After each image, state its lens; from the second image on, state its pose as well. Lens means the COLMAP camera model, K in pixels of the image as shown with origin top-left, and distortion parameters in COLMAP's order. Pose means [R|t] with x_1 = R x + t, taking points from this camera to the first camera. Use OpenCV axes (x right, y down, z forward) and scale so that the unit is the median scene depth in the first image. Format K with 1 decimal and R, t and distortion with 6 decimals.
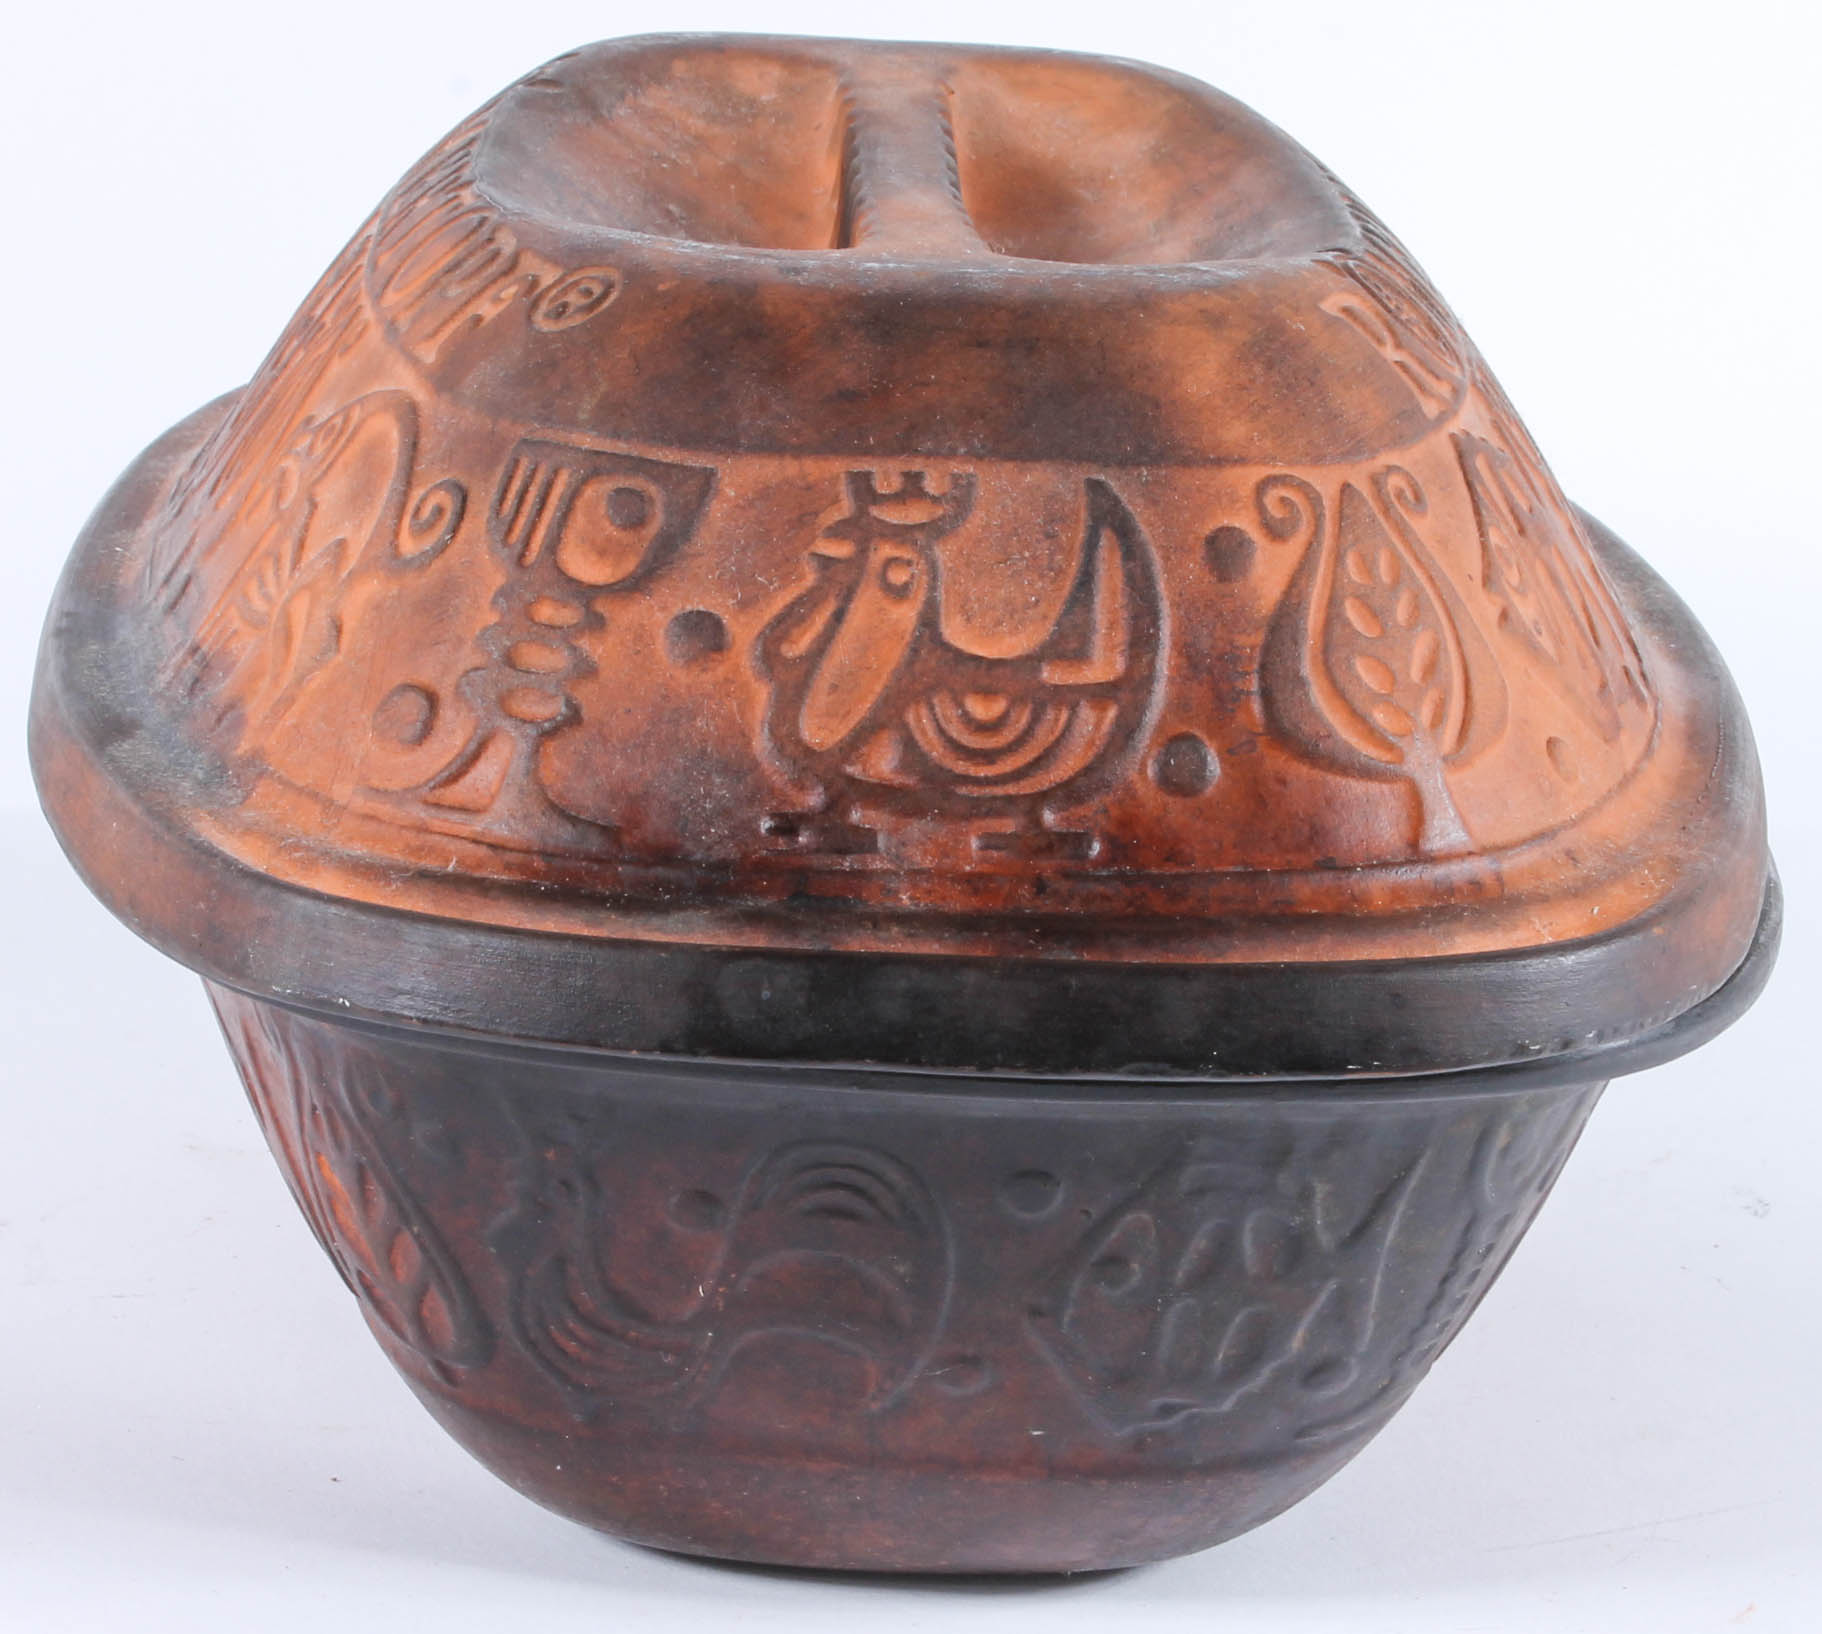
lens RADIAL K [[3839.4, 0, 909.4], [0, 3839.4, 817.7], [0, 0, 1]] dist [0.035052, 0.000000]
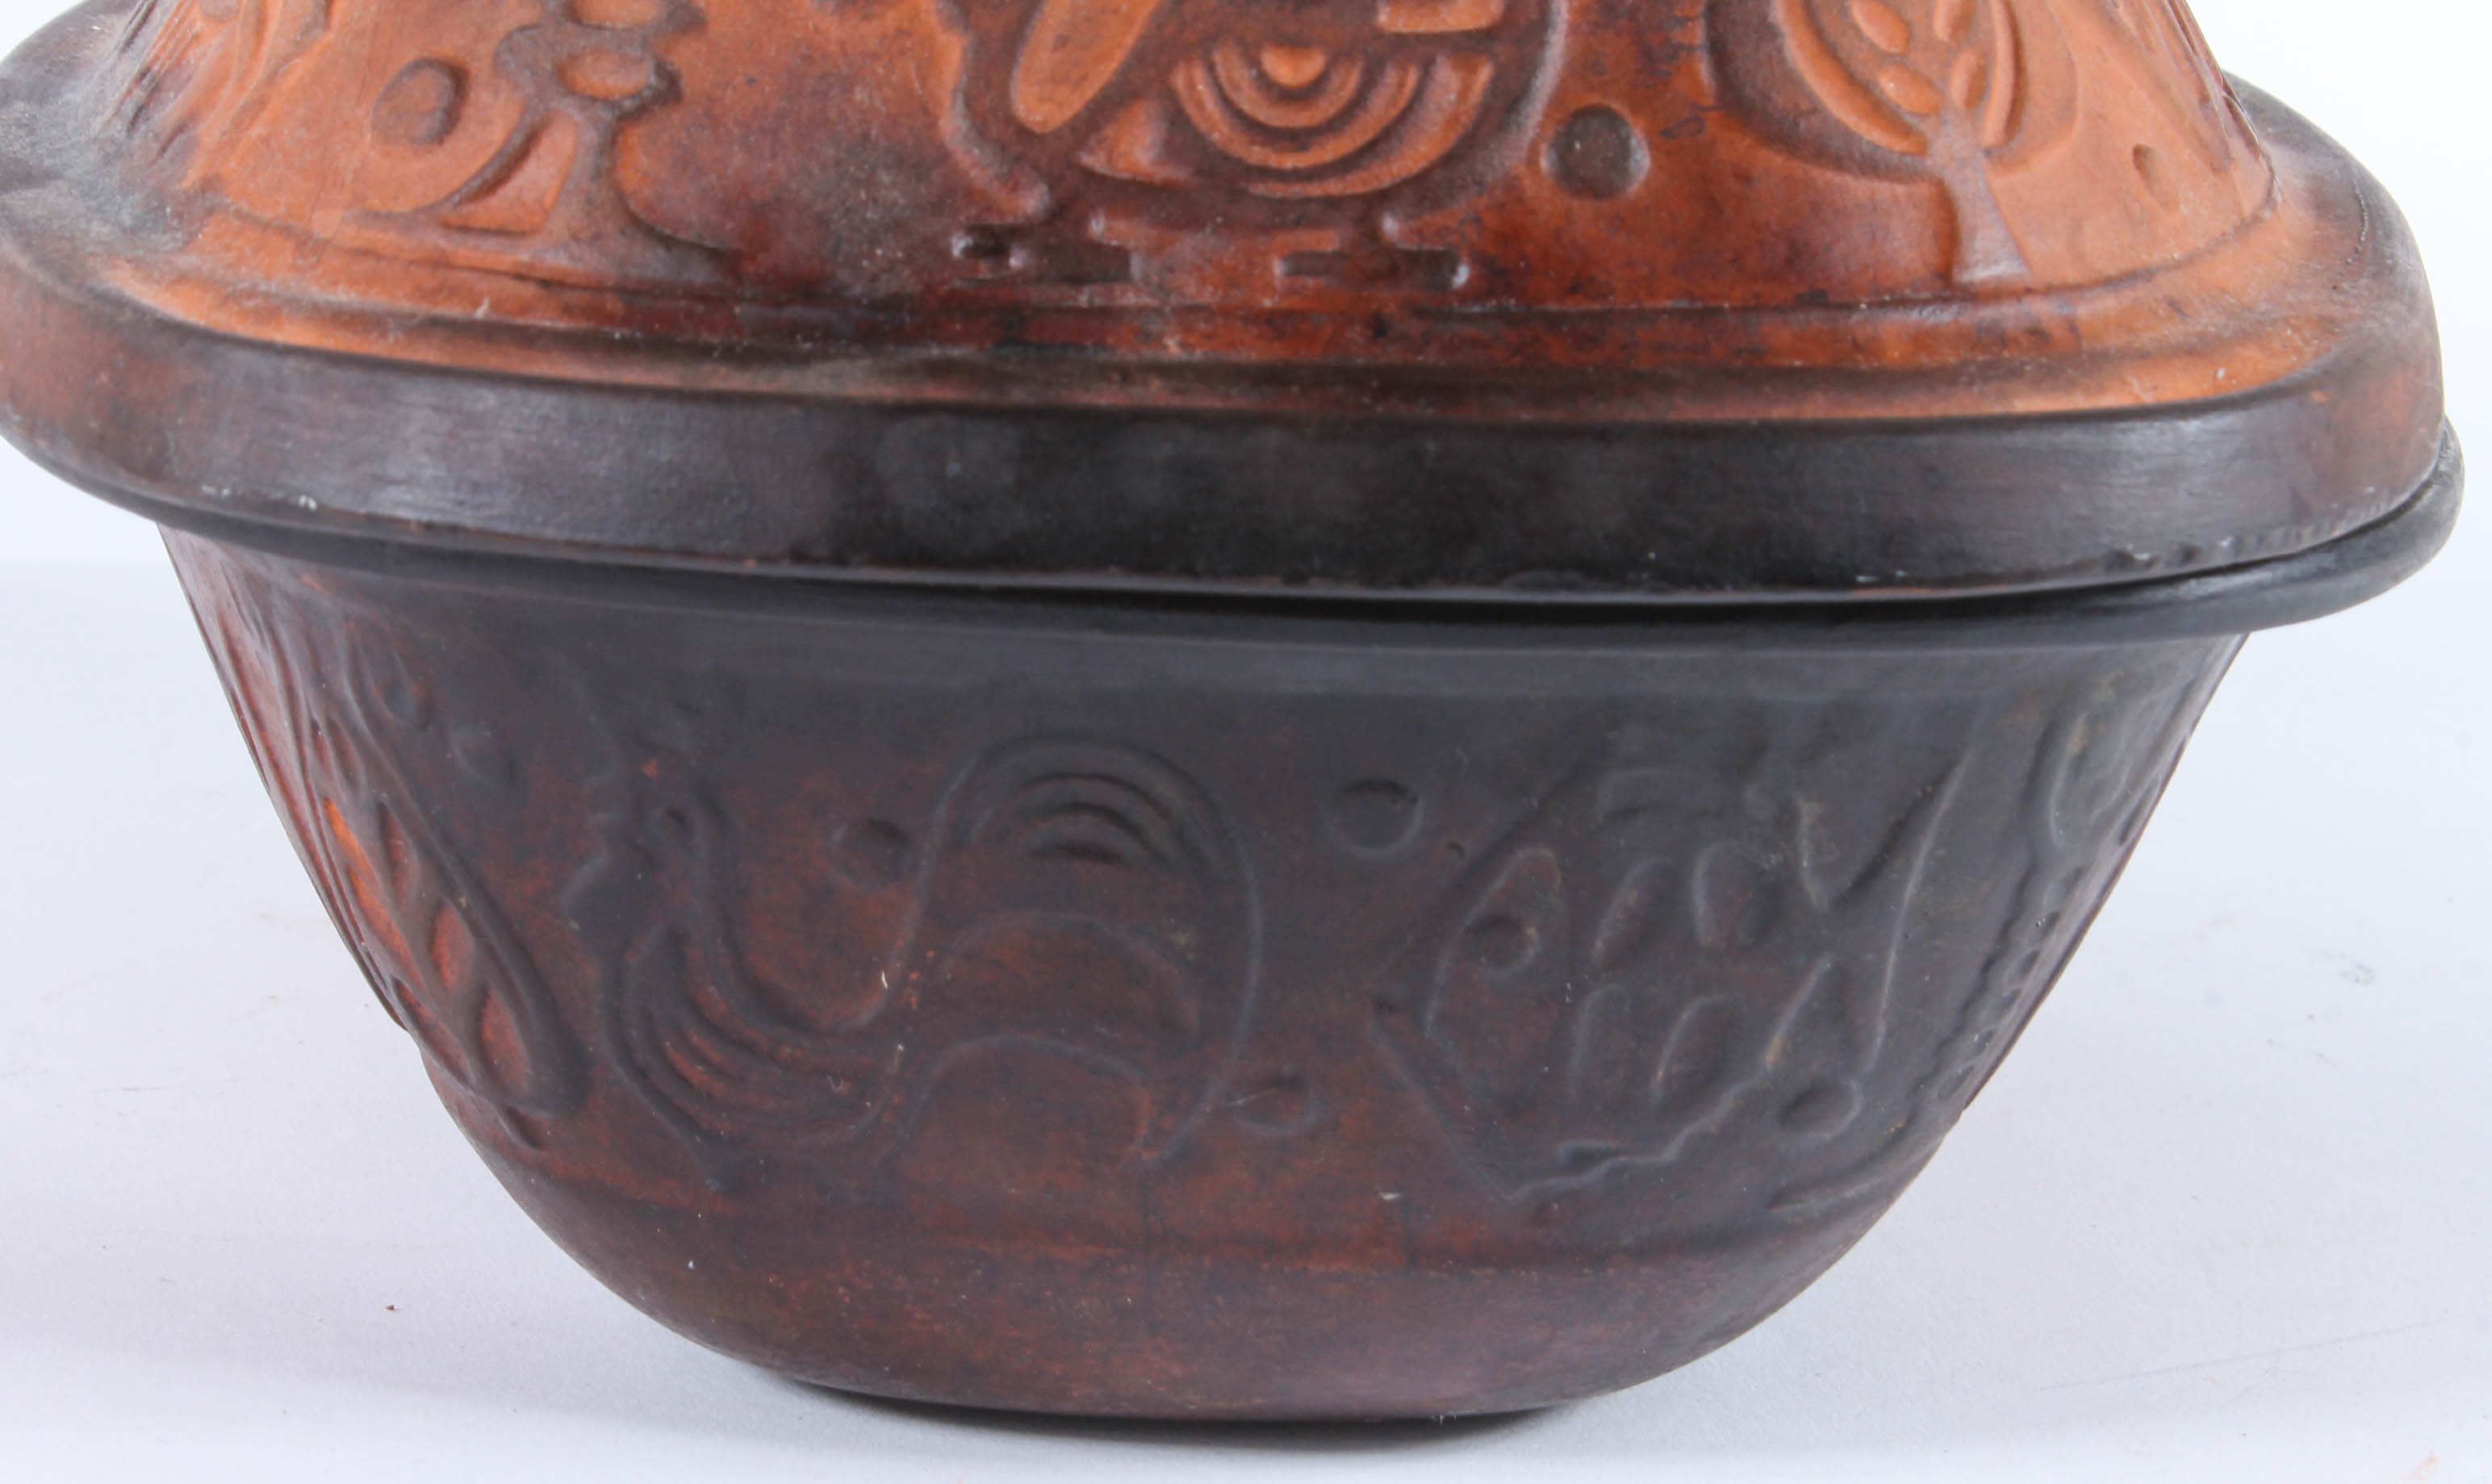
lens RADIAL K [[4027.6, 0, 1248.5], [0, 4027.6, 740.6], [0, 0, 1]] dist [0.051878, 0.000000]
pose [[0.999881, -0.013836, -0.006819, 0.014803], [0.013705, 0.999725, -0.019007, 0.096360], [0.007081, 0.018911, 0.999796, 0.298928]]
